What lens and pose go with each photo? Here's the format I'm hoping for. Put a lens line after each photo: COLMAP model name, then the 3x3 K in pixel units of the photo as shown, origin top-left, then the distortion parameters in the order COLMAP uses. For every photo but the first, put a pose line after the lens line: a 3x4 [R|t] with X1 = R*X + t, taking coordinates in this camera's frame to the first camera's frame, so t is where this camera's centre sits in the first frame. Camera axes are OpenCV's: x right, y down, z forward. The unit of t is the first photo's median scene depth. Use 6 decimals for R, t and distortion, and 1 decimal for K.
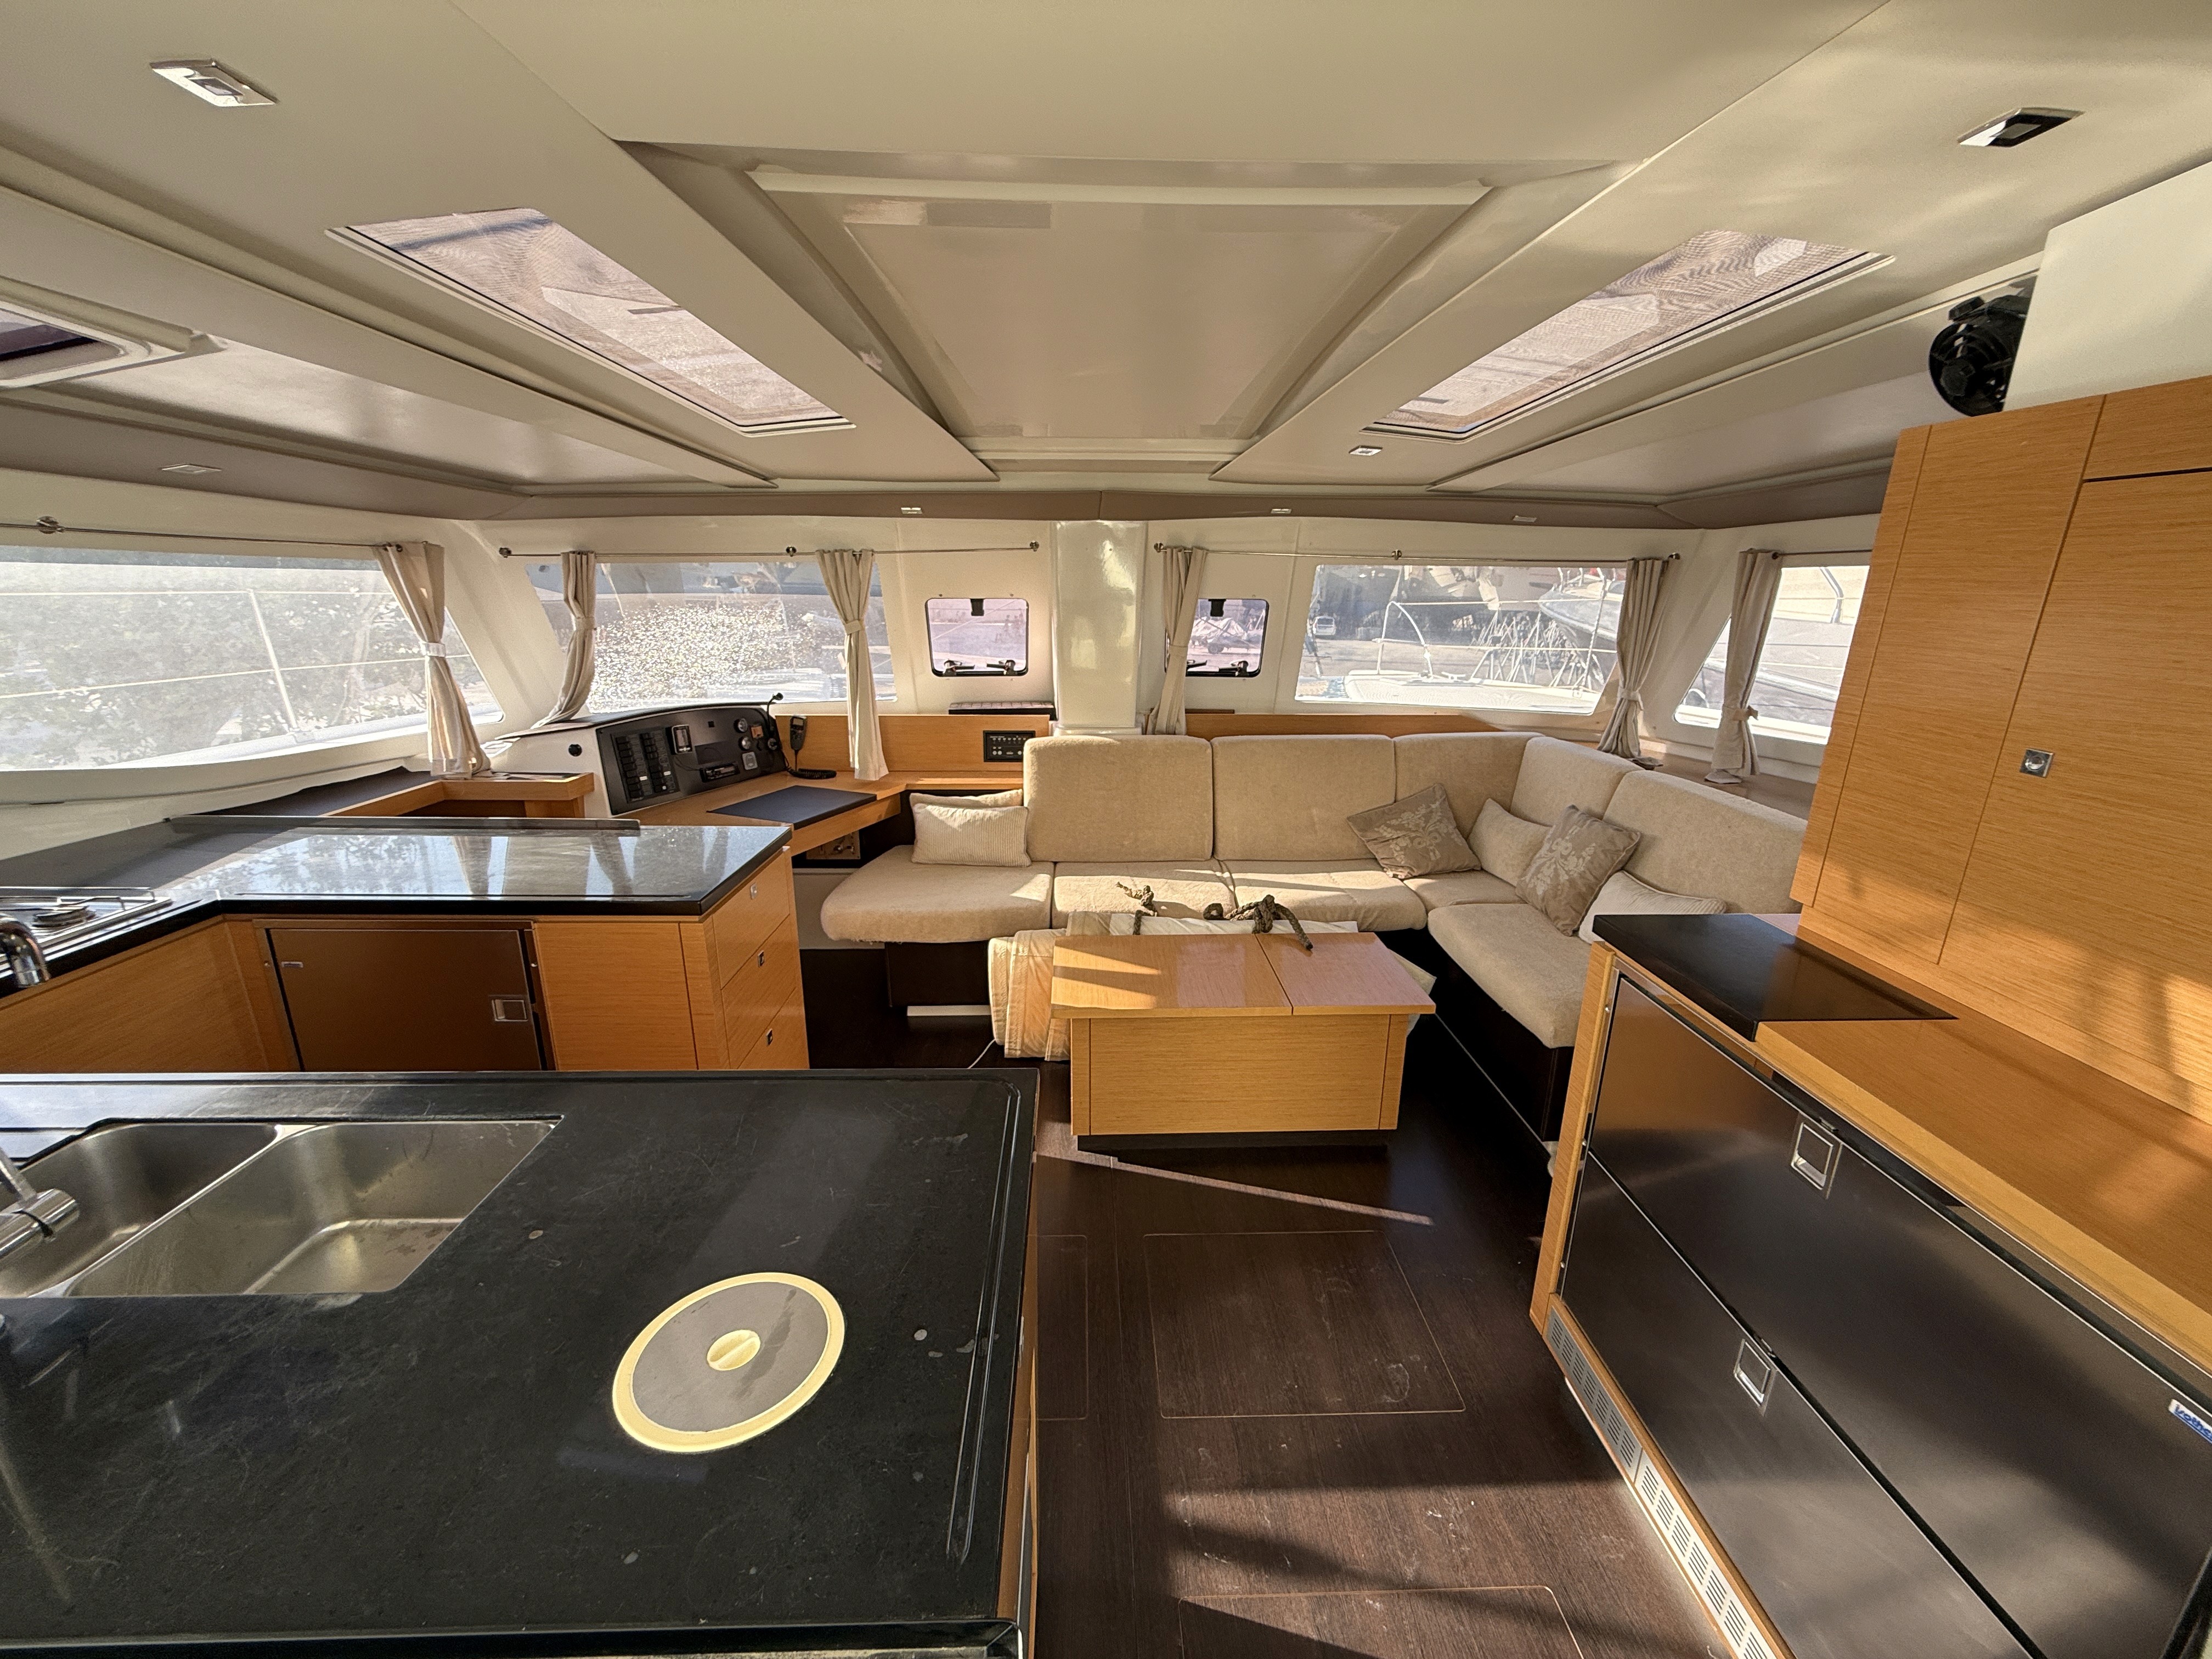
lens RADIAL K [[886.1, 0, 1107.7], [0, 886.1, 835.0], [0, 0, 1]] dist [0.001104, -0.000091]
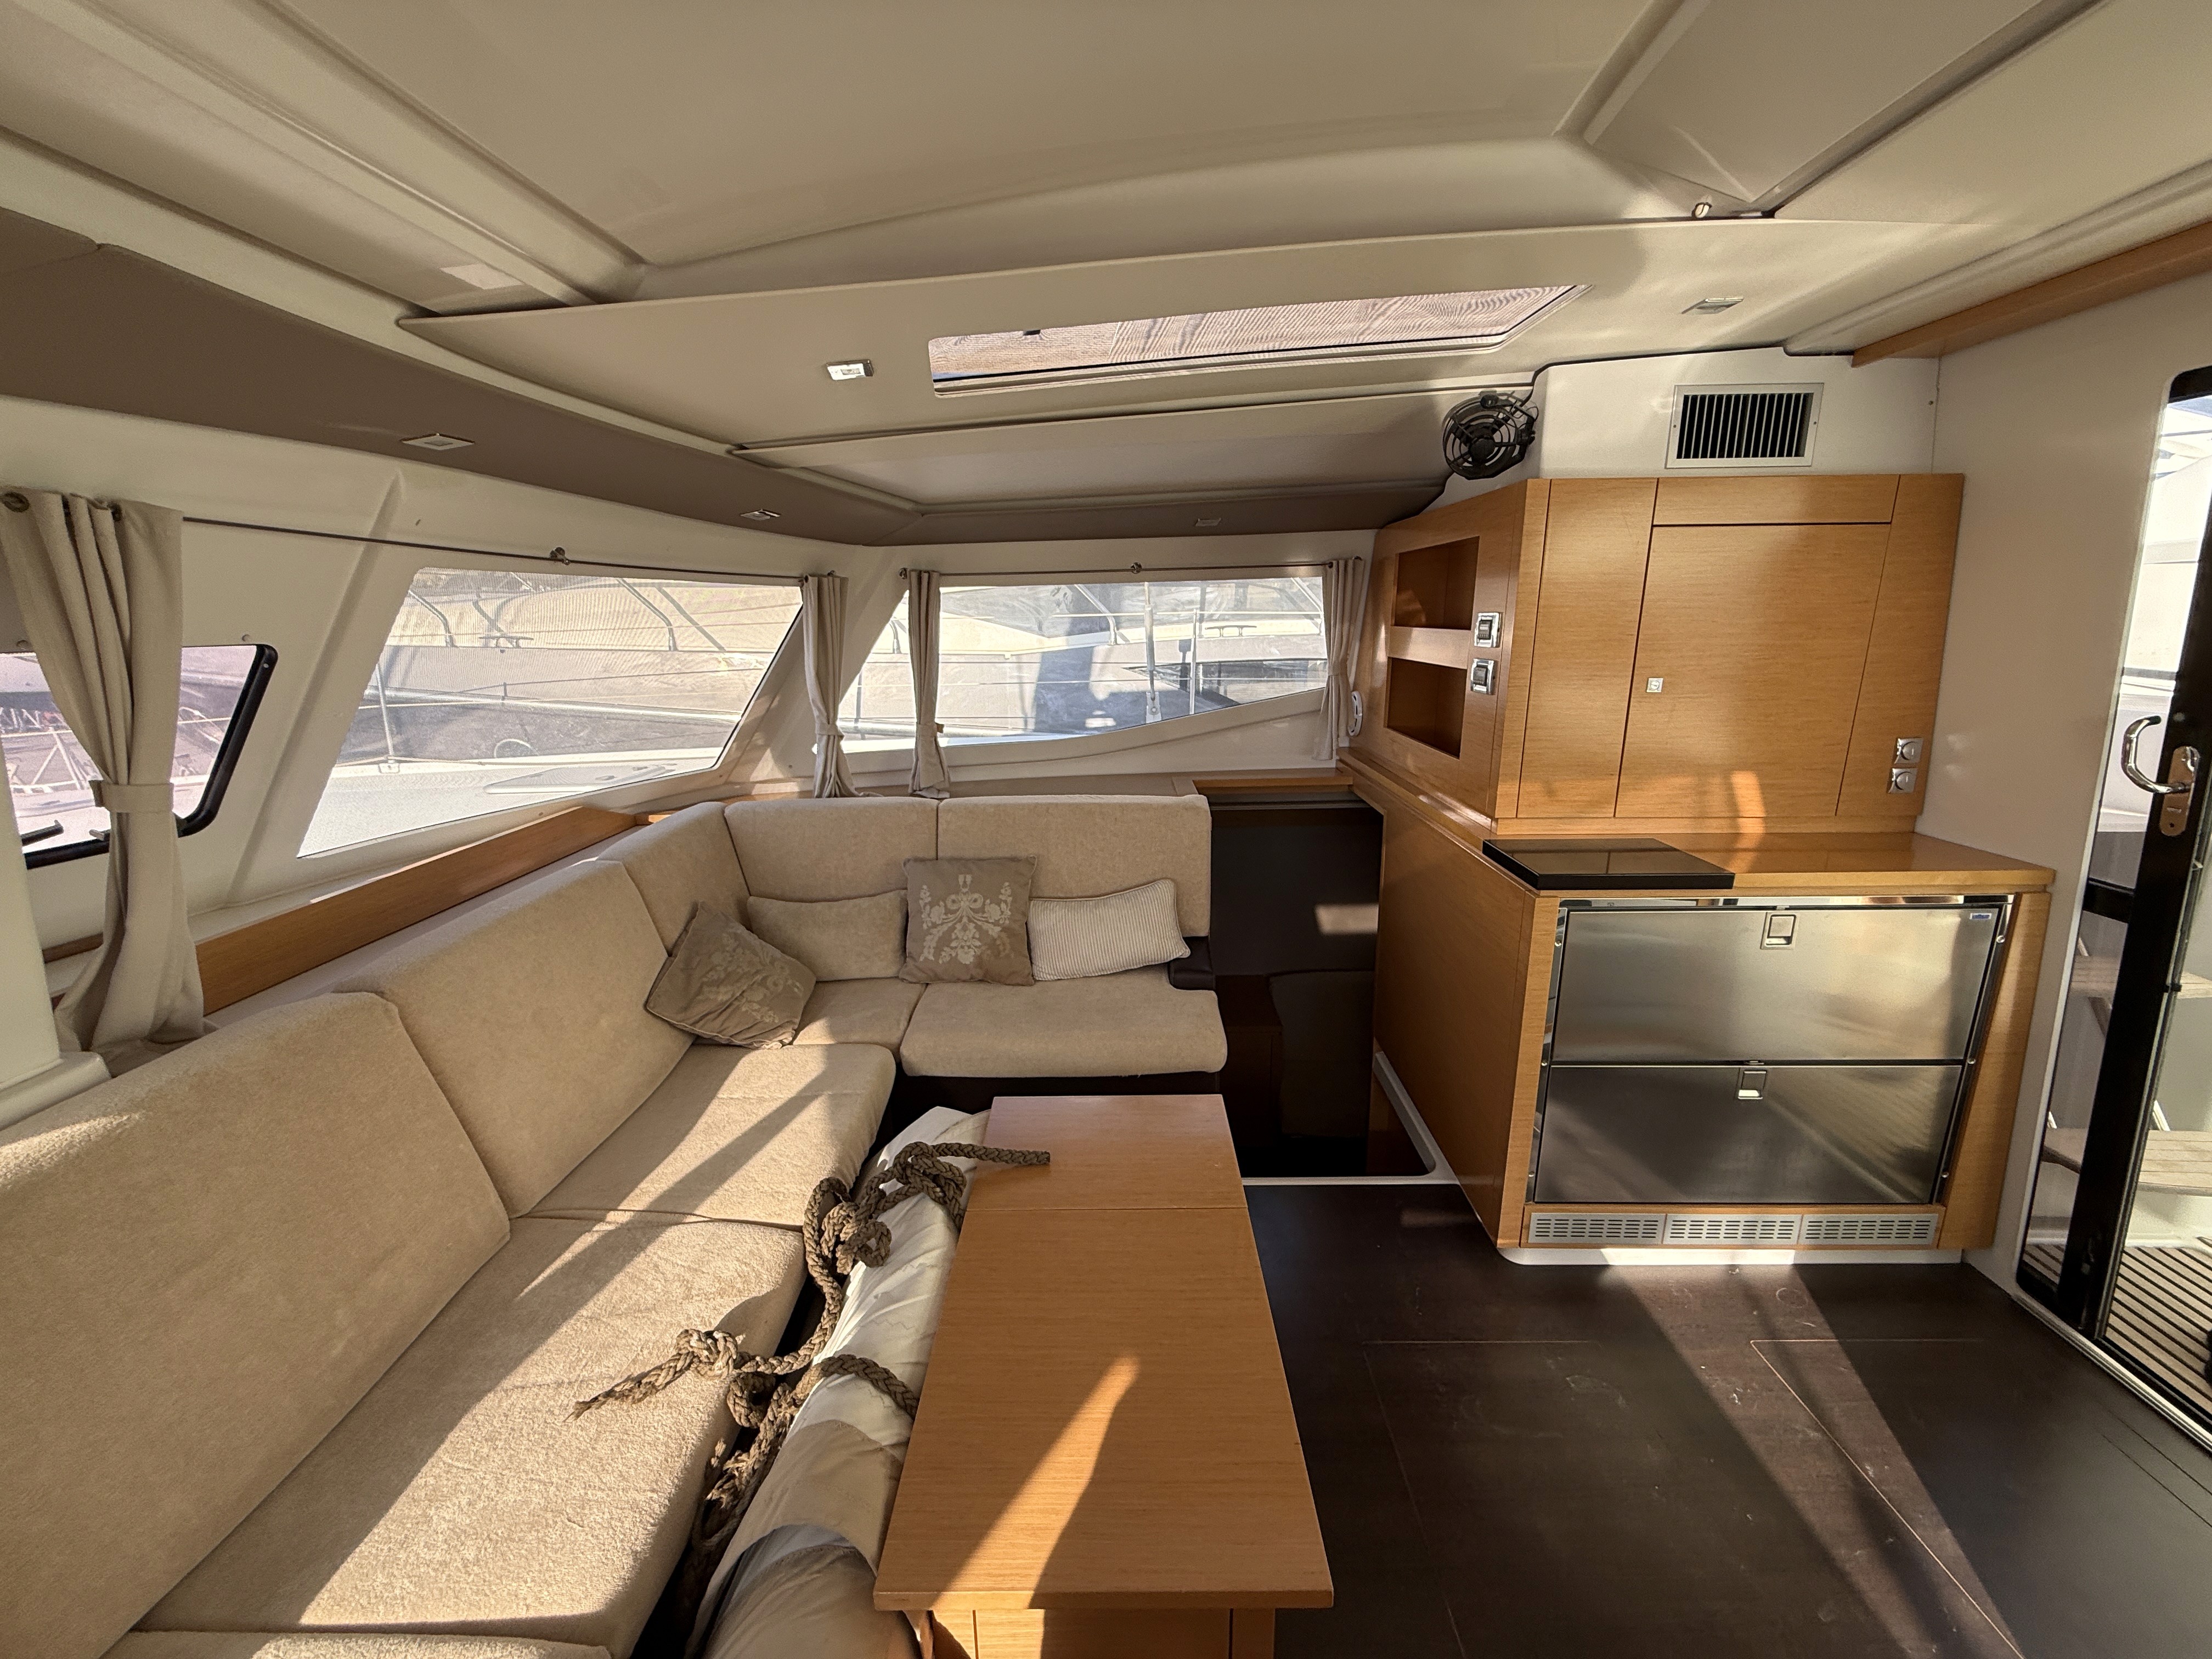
lens RADIAL K [[886.1, 0, 1116.3], [0, 886.1, 828.1], [0, 0, 1]] dist [0.001104, -0.000091]
pose [[0.043374, -0.237758, 0.970355, -0.276087], [0.290452, 0.932318, 0.215455, -0.180214], [-0.955906, 0.272496, 0.109496, 0.680871]]
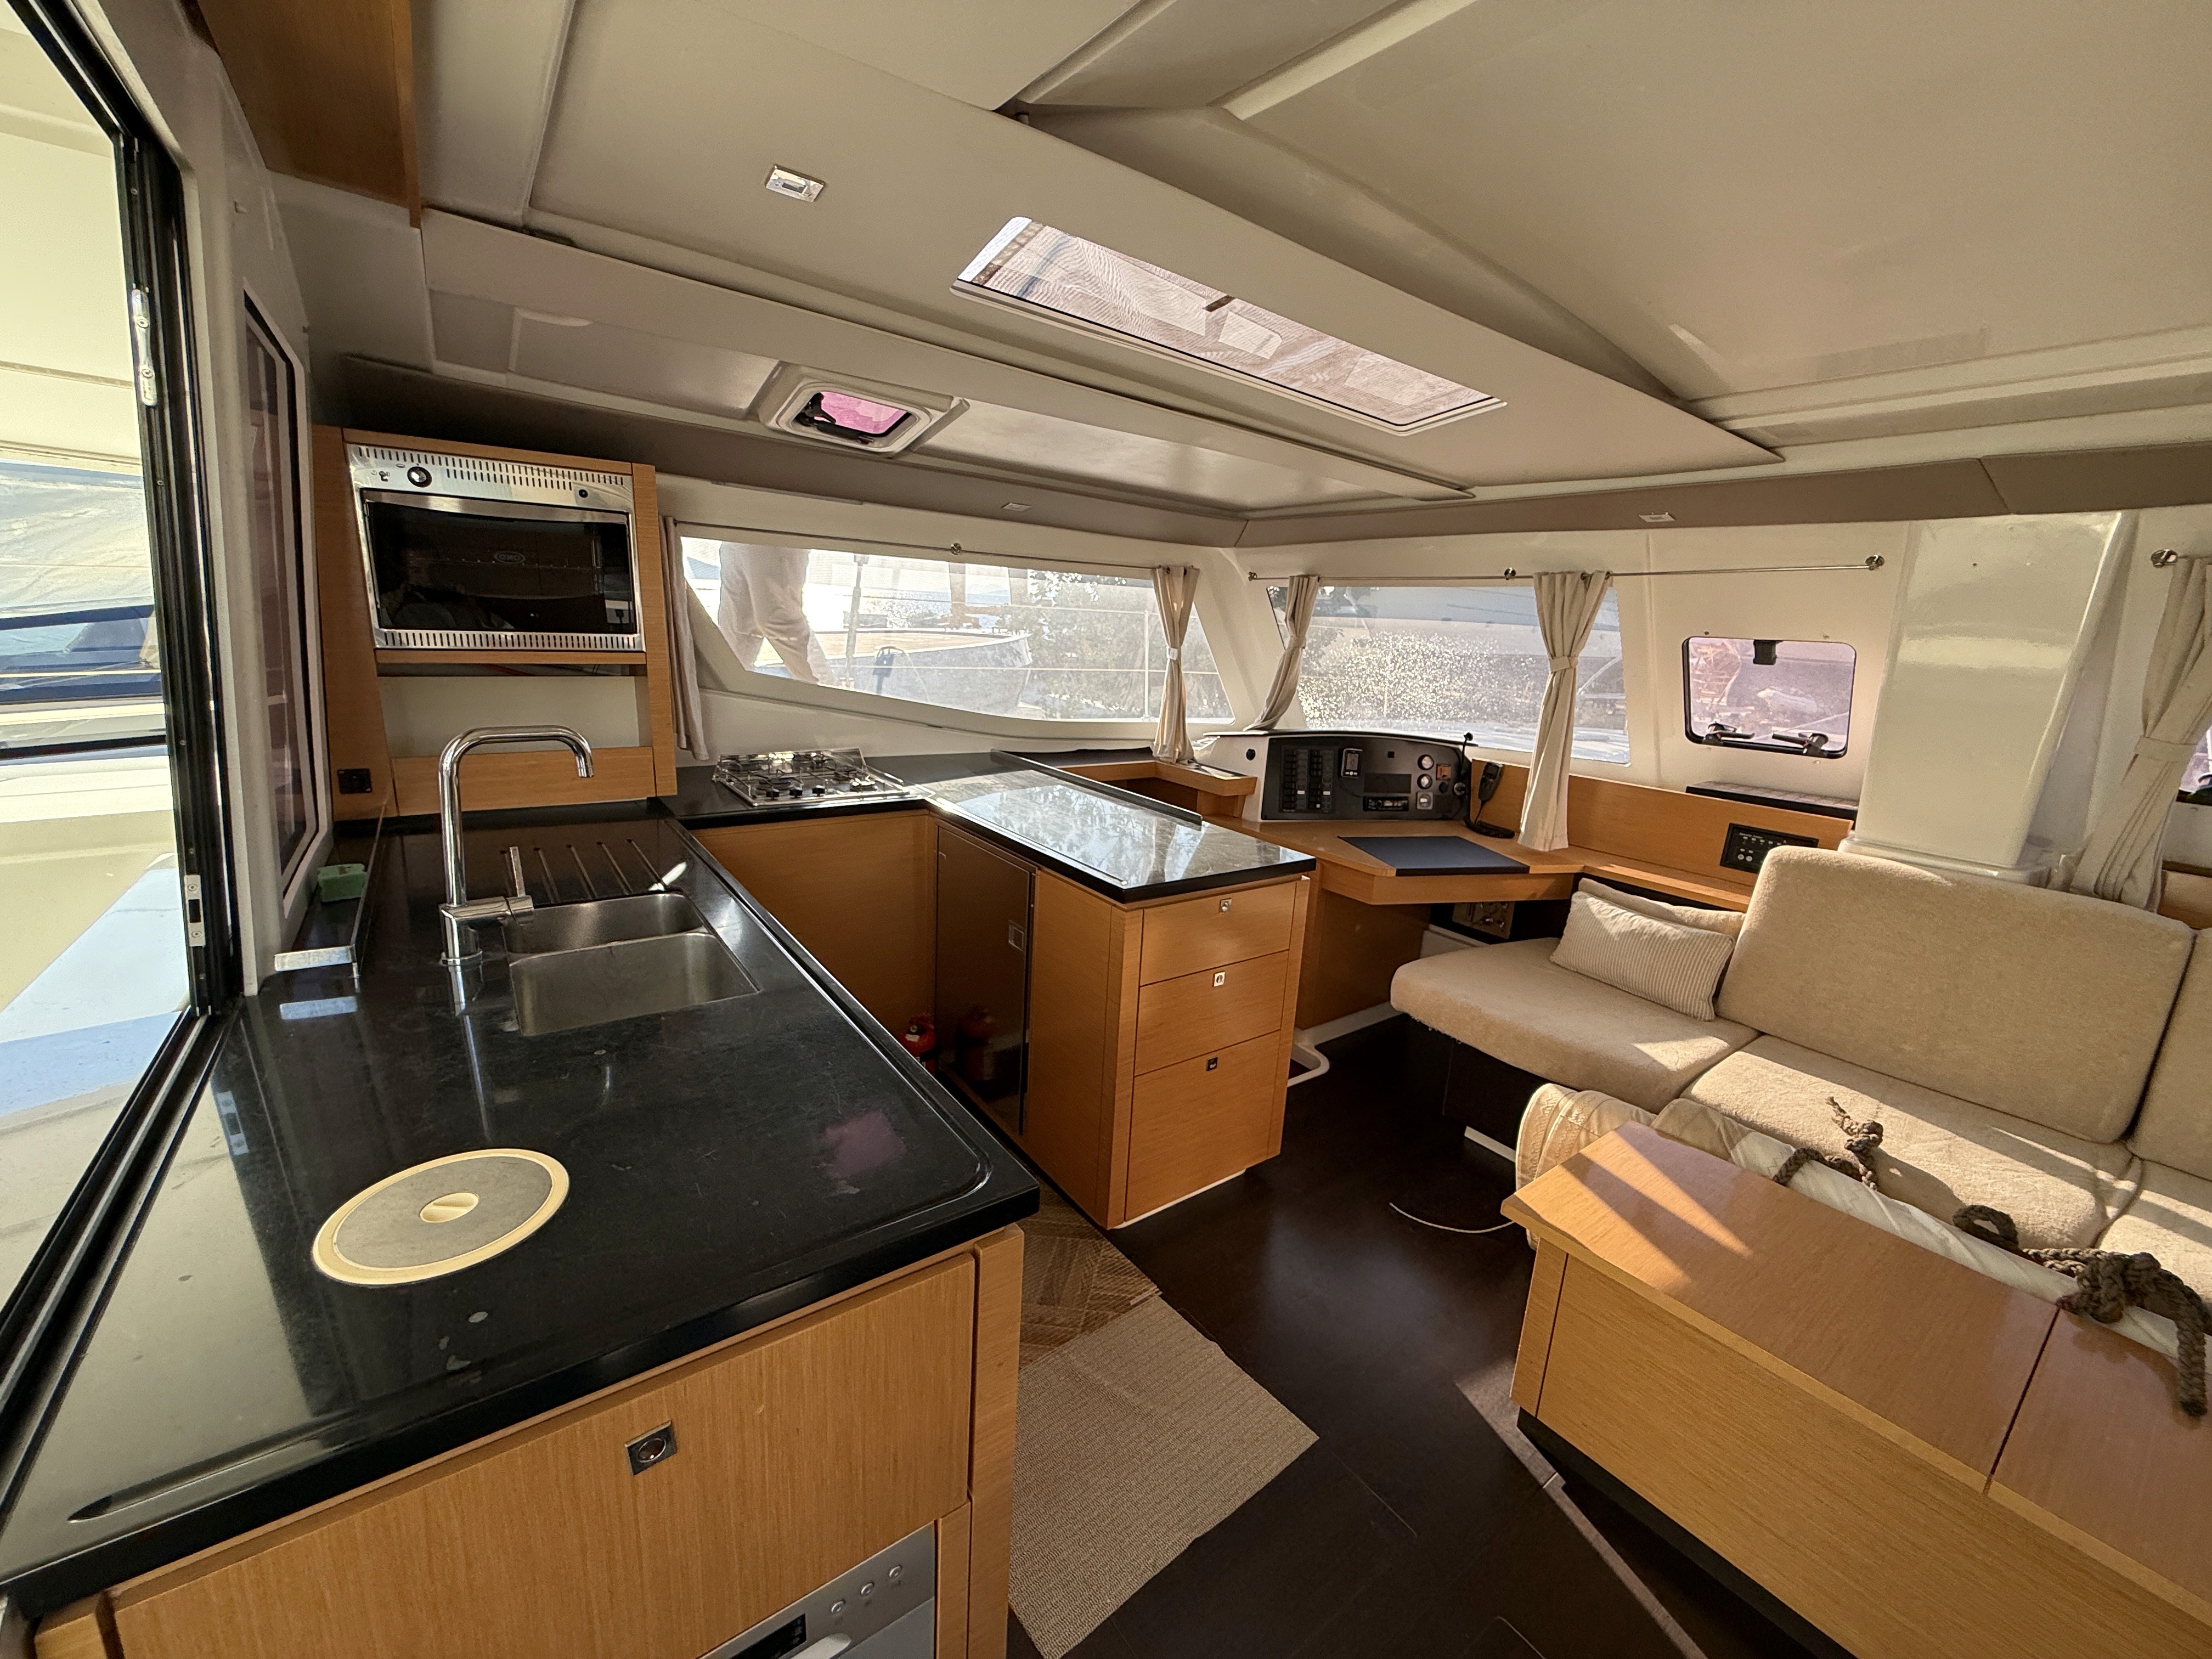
lens RADIAL K [[886.1, 0, 1106.0], [0, 886.1, 829.7], [0, 0, 1]] dist [0.001104, -0.000091]
pose [[0.565723, 0.212004, -0.796876, 0.175847], [-0.268729, 0.961027, 0.064898, -0.028266], [0.779578, 0.177429, 0.600647, 0.214762]]
